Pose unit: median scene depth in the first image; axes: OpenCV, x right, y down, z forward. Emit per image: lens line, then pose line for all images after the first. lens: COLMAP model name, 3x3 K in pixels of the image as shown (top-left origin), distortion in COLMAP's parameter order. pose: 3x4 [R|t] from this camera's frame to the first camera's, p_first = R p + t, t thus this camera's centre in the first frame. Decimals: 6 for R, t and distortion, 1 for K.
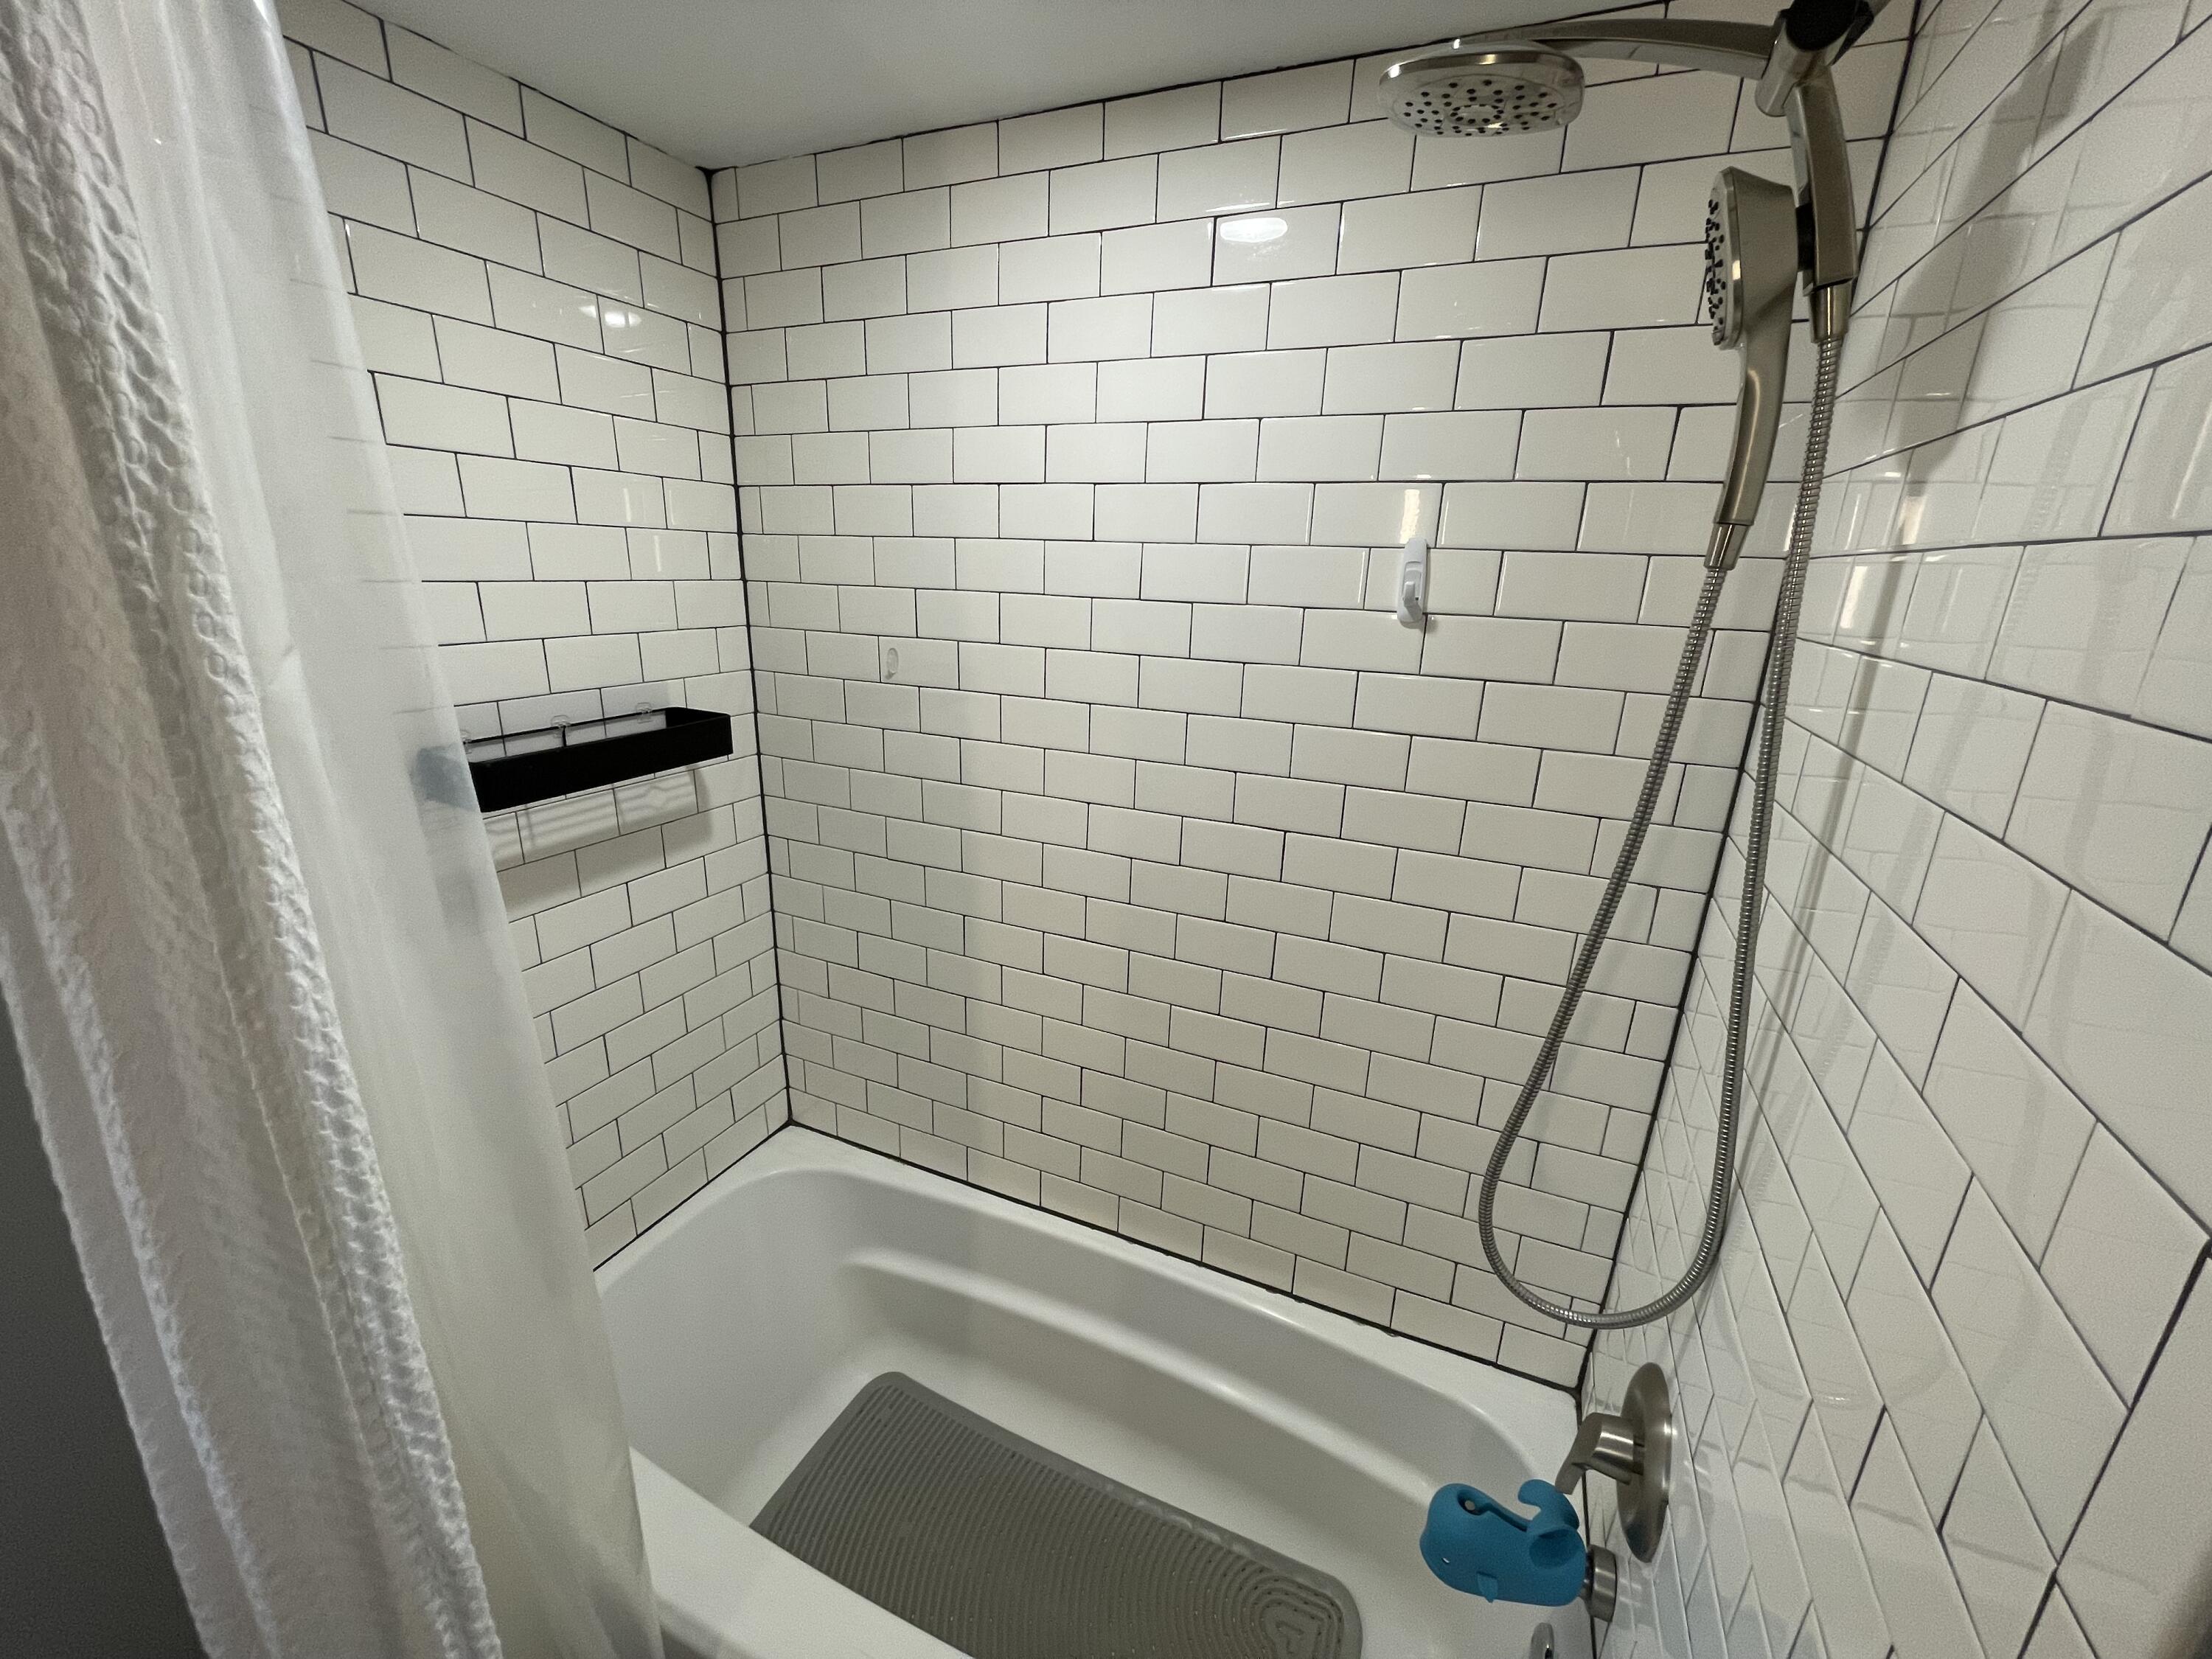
lens RADIAL K [[895.5, 0, 1104.2], [0, 895.5, 828.6], [0, 0, 1]] dist [-0.002906, -0.000579]
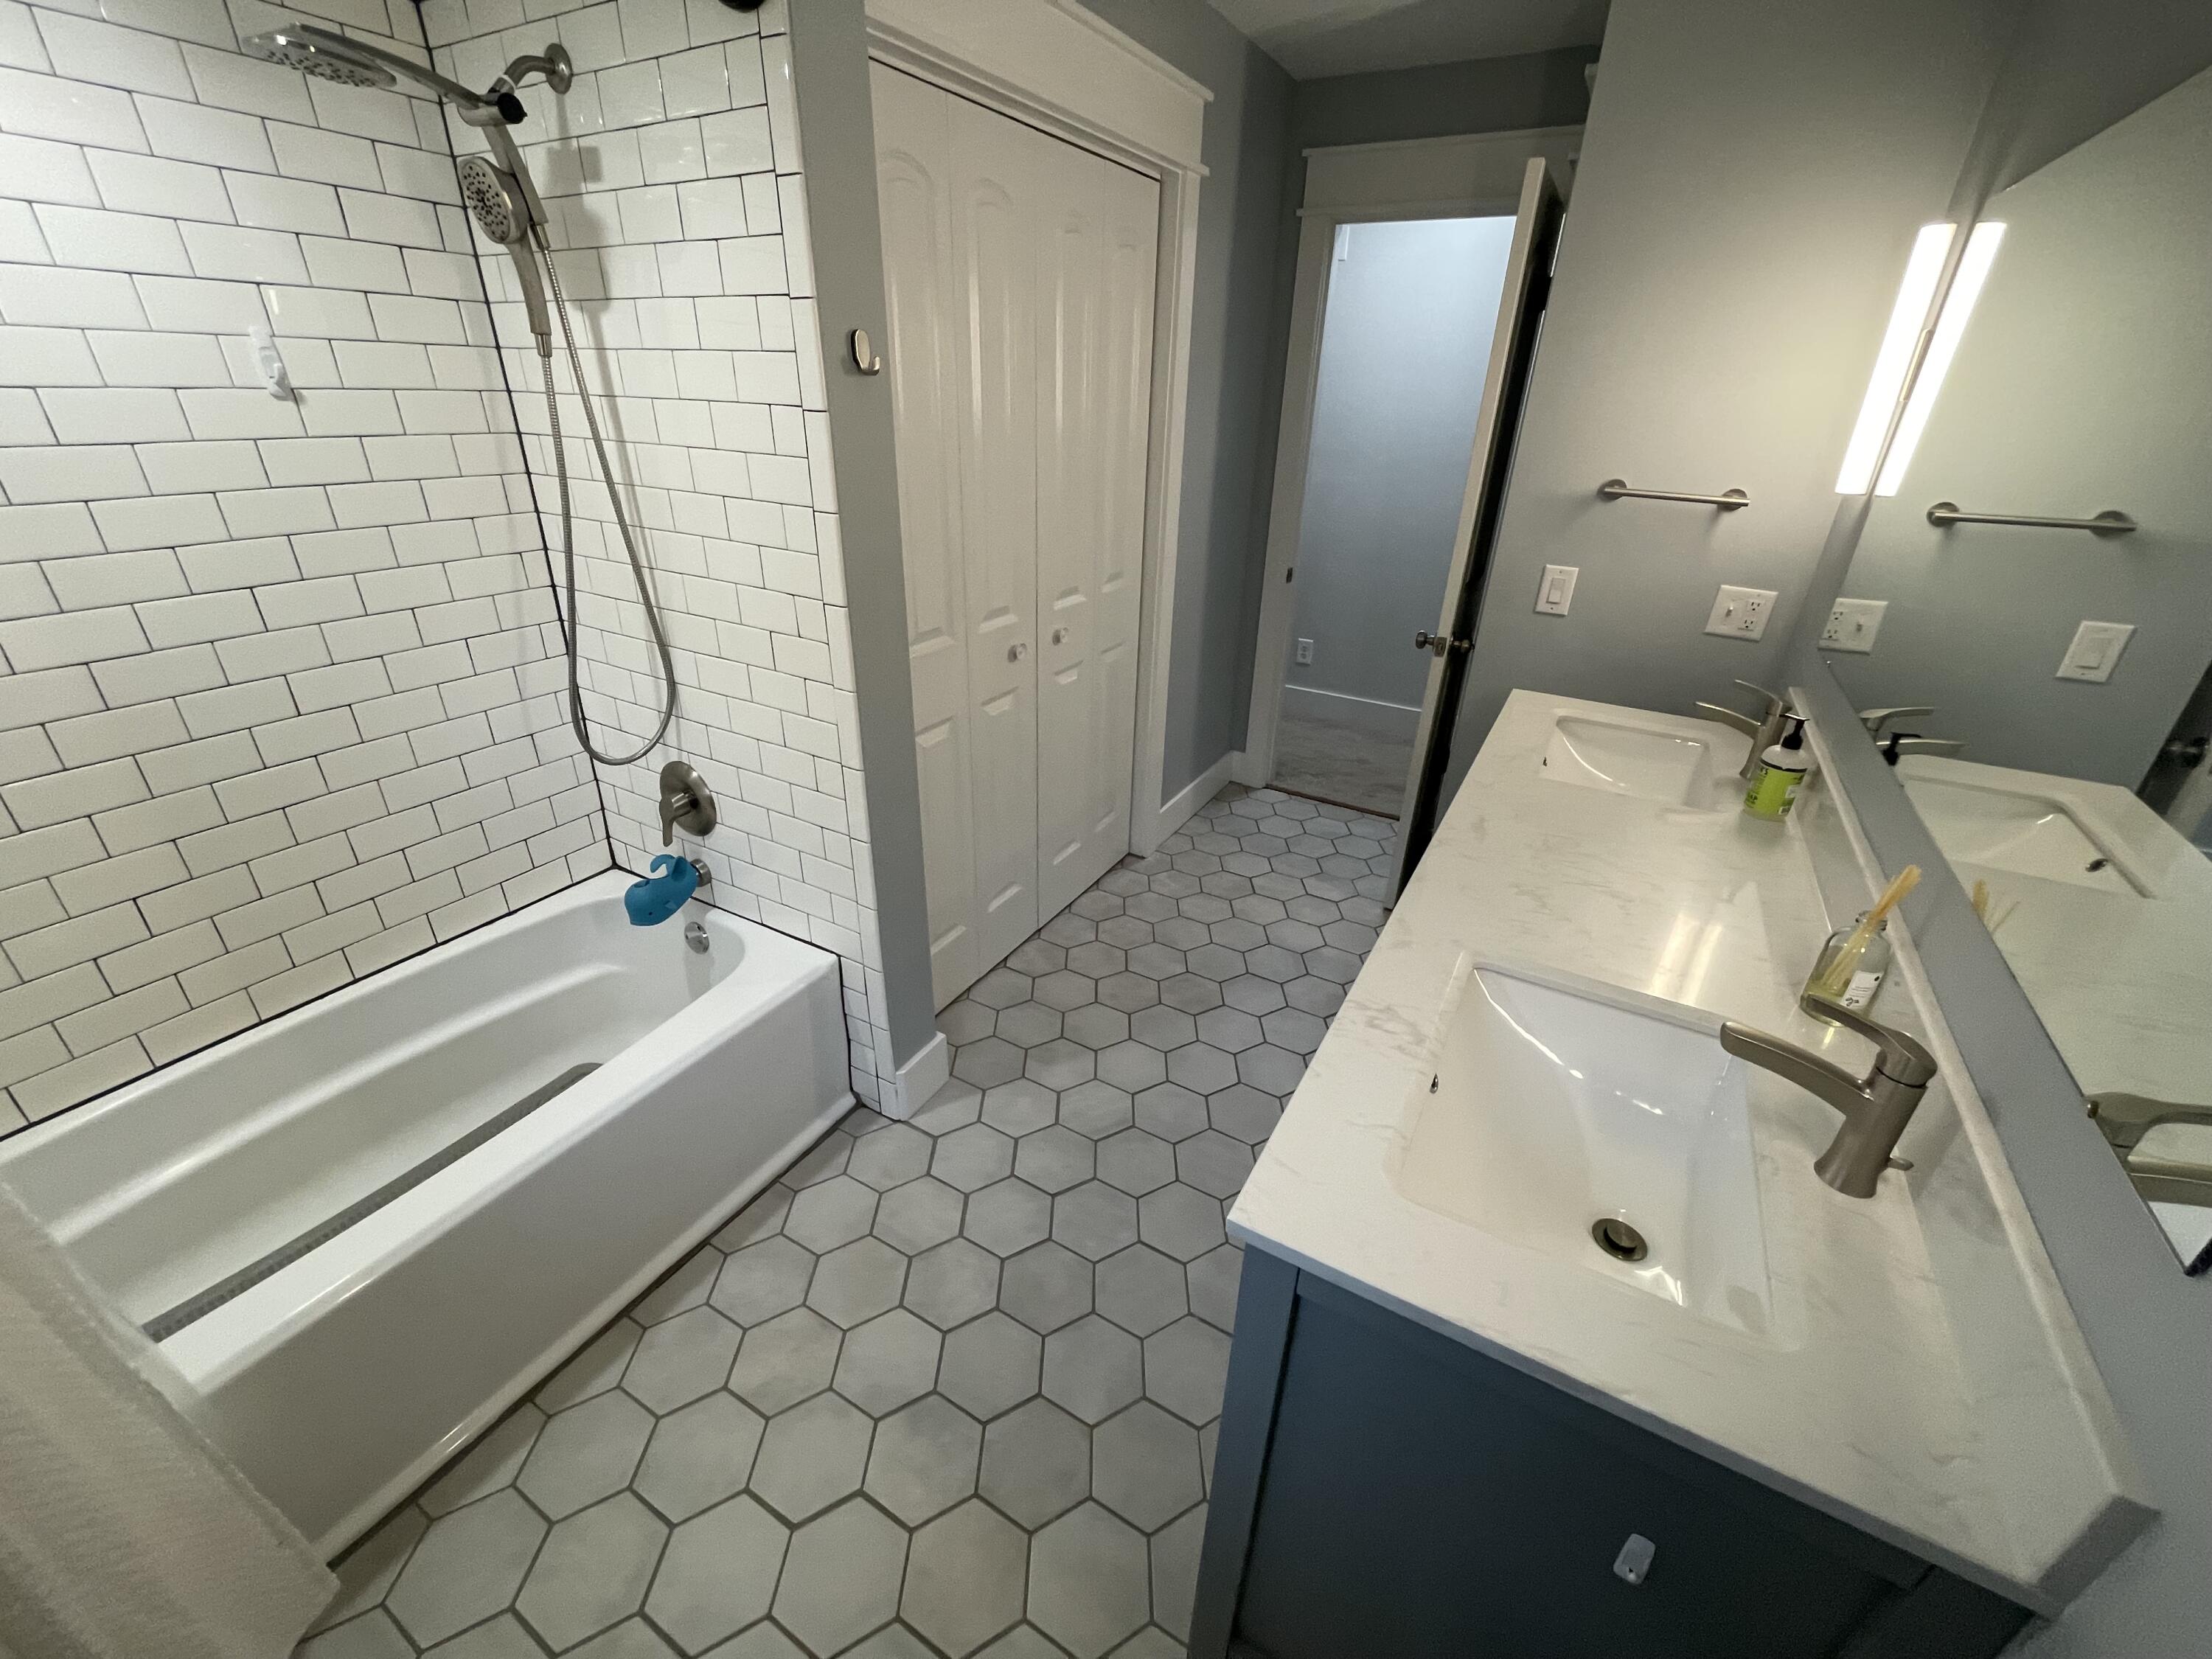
lens RADIAL K [[894.8, 0, 1102.9], [0, 894.8, 825.4], [0, 0, 1]] dist [-0.002120, -0.000091]
pose [[0.096343, -0.463704, 0.880737, -0.862322], [0.259328, 0.865987, 0.427570, 0.060806], [-0.960972, 0.187206, 0.203683, -0.279575]]
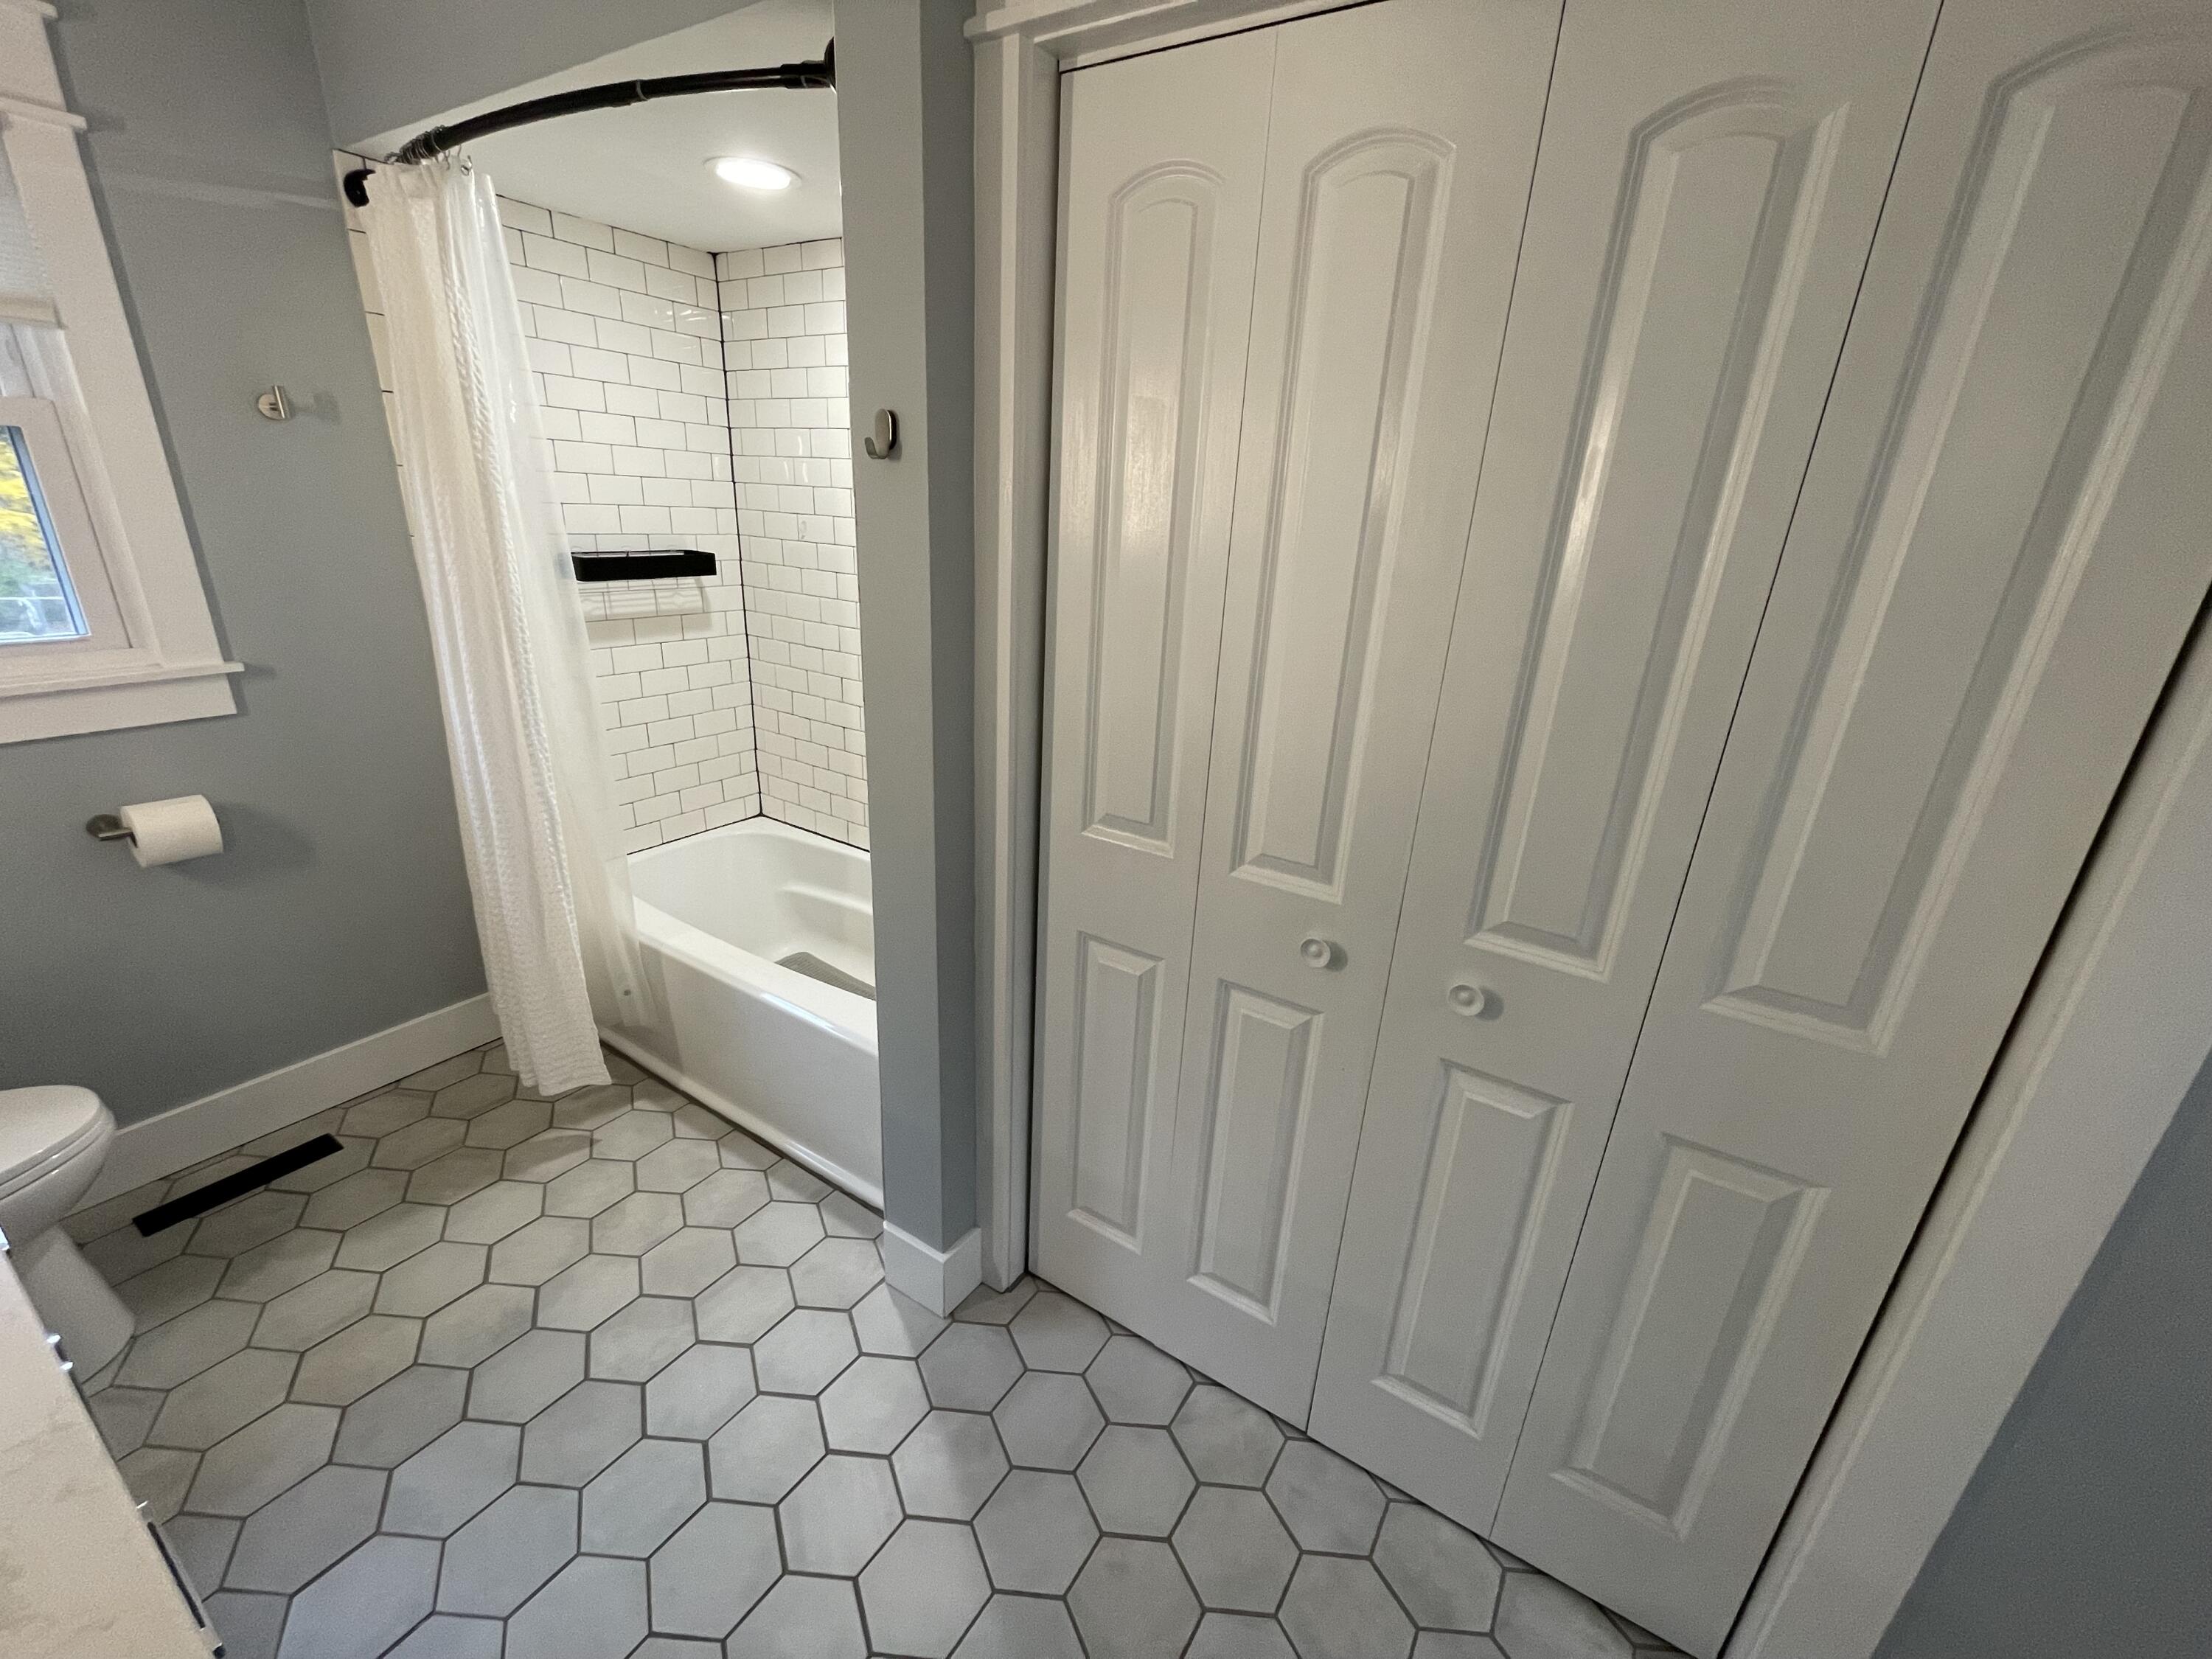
lens RADIAL K [[895.5, 0, 1104.2], [0, 895.5, 828.6], [0, 0, 1]] dist [-0.002906, -0.000579]
pose [[0.989377, 0.073045, -0.125692, 0.698045], [-0.066140, 0.996108, 0.058266, 0.297674], [0.129459, -0.049334, 0.990357, -0.812354]]
